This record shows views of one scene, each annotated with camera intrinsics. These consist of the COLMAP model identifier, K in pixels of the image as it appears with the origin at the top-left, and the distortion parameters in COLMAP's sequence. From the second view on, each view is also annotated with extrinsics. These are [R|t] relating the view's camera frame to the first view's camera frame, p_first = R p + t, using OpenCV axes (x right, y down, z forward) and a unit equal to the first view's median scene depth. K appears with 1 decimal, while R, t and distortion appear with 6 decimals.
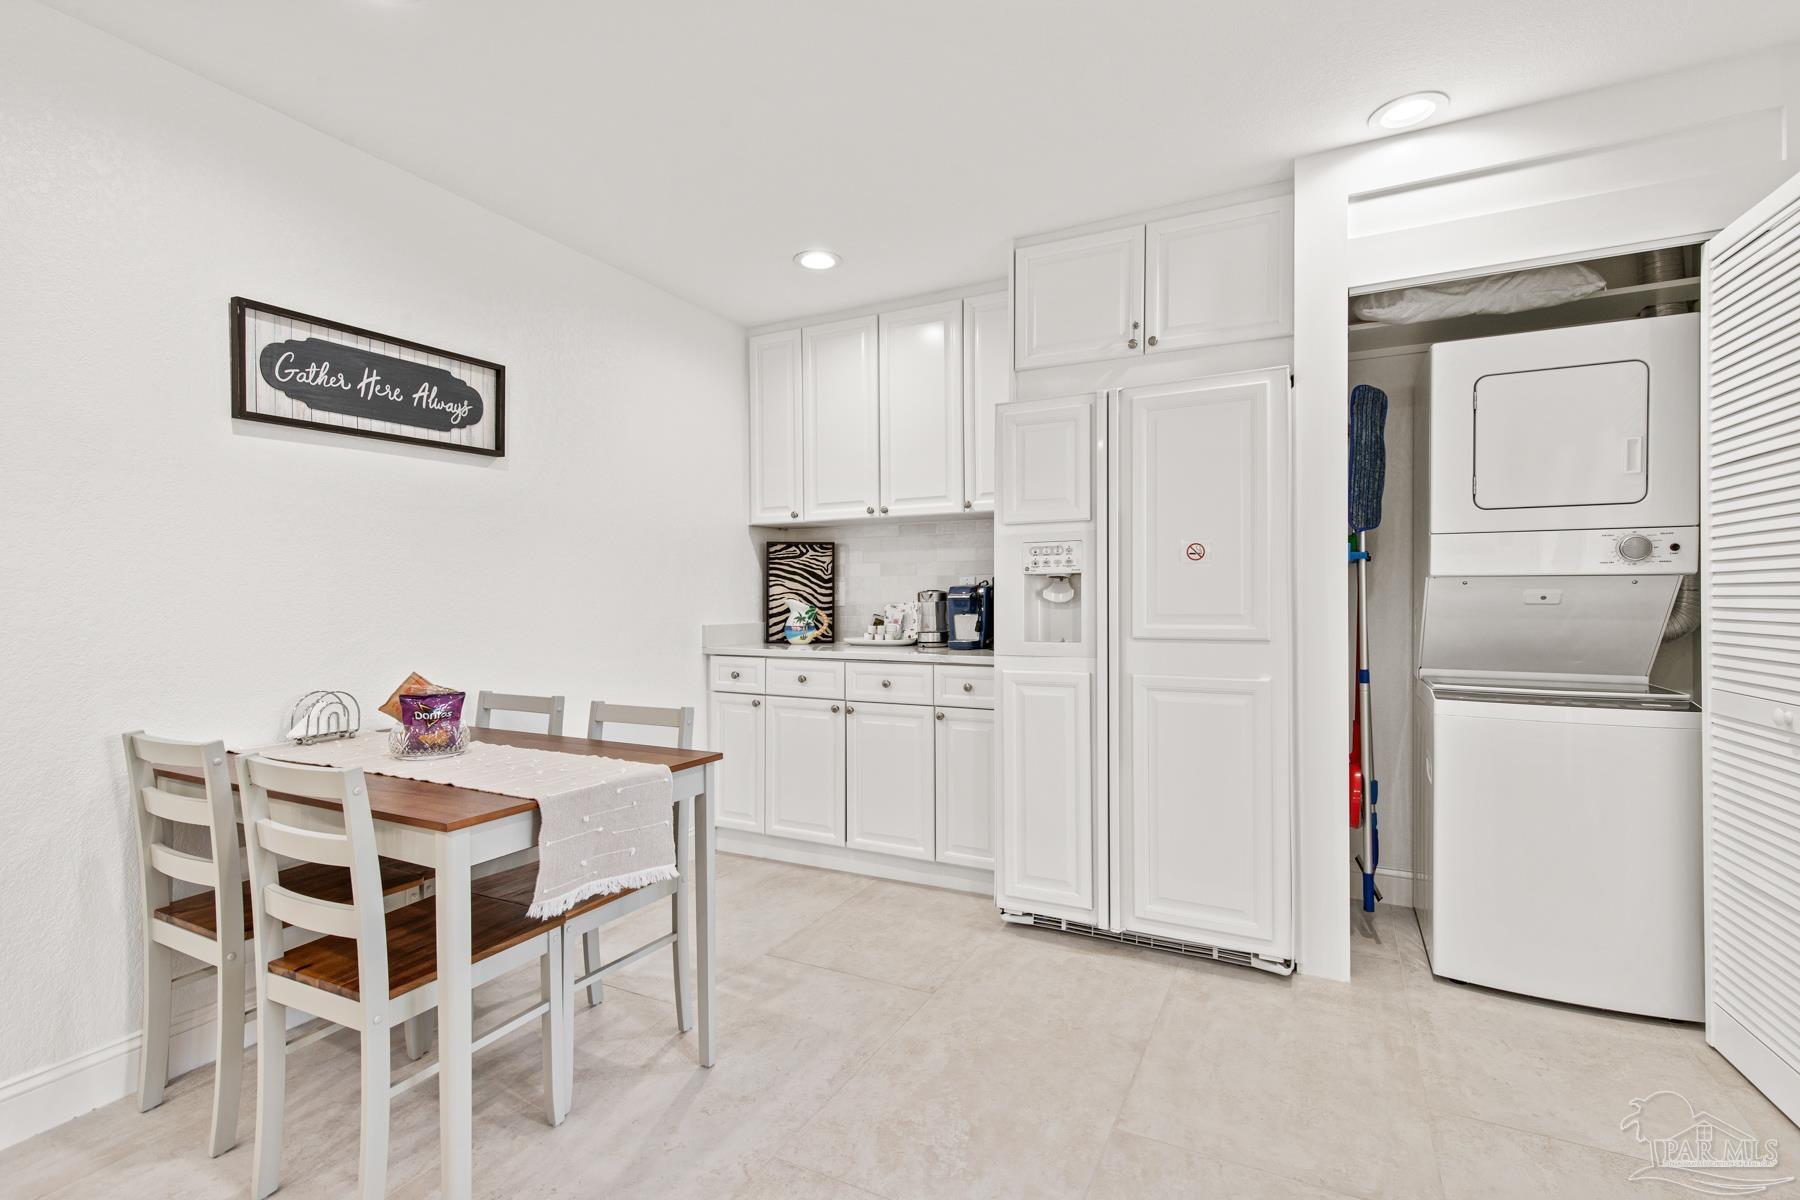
lens RADIAL K [[825.1, 0, 900.0], [0, 825.1, 600.0], [0, 0, 1]] dist [0.004161, 0.000202]
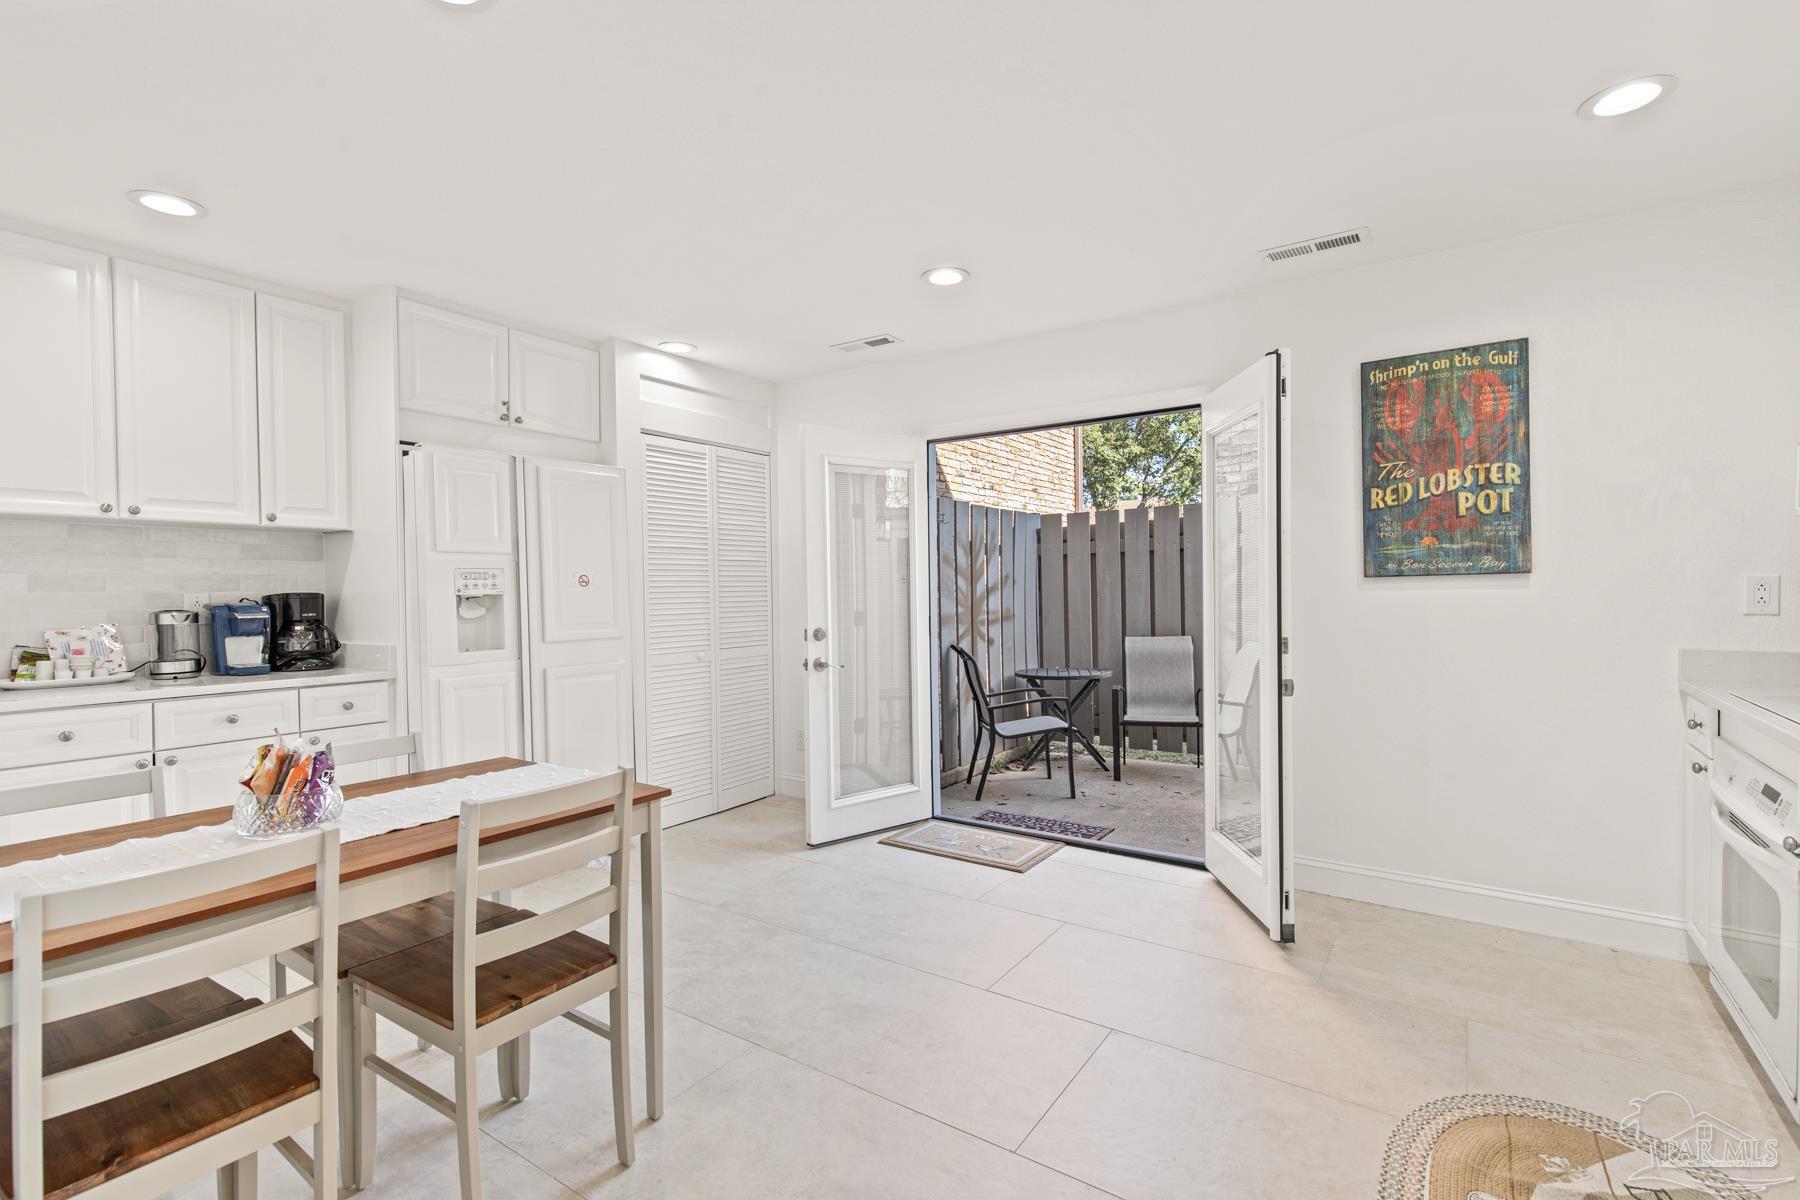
lens RADIAL K [[825.1, 0, 900.0], [0, 825.1, 600.0], [0, 0, 1]] dist [0.004161, 0.000202]
pose [[0.120820, -0.008698, 0.992636, -0.891860], [0.013984, 0.999877, 0.007059, -0.022518], [-0.992576, 0.013028, 0.120927, 0.218815]]
